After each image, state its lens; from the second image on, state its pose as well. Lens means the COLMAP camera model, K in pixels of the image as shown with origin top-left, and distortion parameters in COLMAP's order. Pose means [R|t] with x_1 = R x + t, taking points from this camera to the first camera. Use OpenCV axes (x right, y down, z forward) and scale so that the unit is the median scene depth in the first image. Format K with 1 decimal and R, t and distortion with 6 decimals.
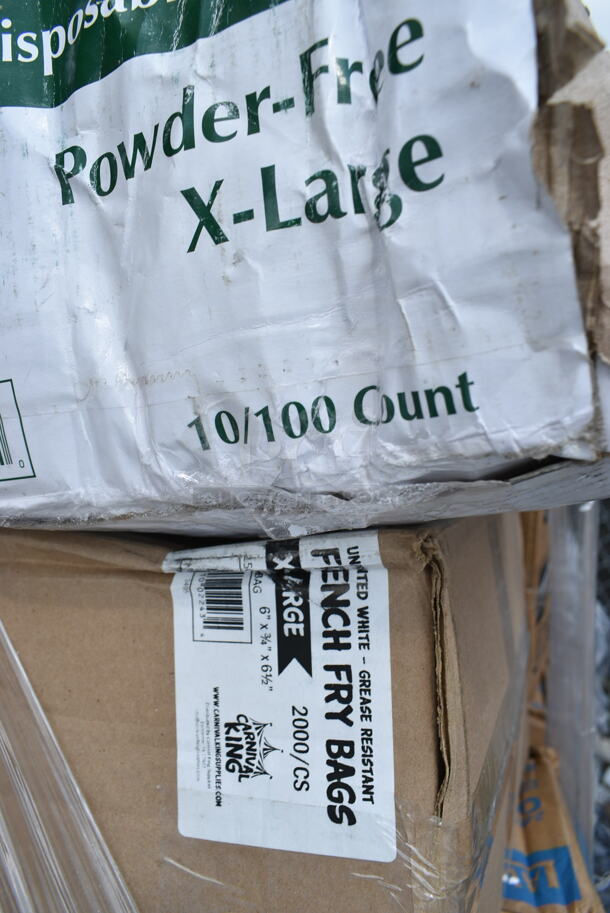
lens RADIAL K [[691.6, 0, 305.0], [0, 691.6, 456.5], [0, 0, 1]] dist [-0.024890, 0.009885]
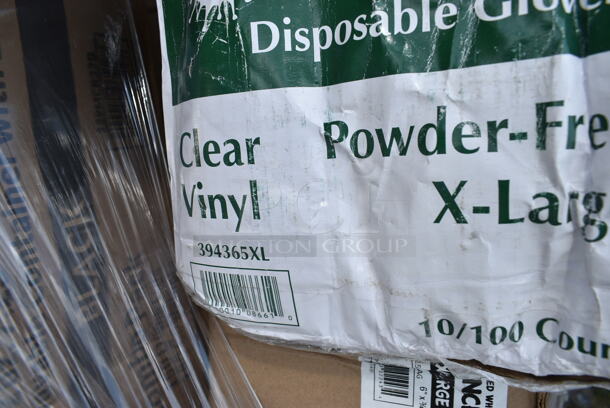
lens RADIAL K [[462.1, 0, 305.0], [0, 462.1, 204.0], [0, 0, 1]] dist [-0.024890, 0.009885]
pose [[0.999202, 0.031927, -0.024016, -0.410676], [-0.027187, 0.983864, 0.176842, -0.487233], [0.029274, -0.176048, 0.983946, 0.022133]]
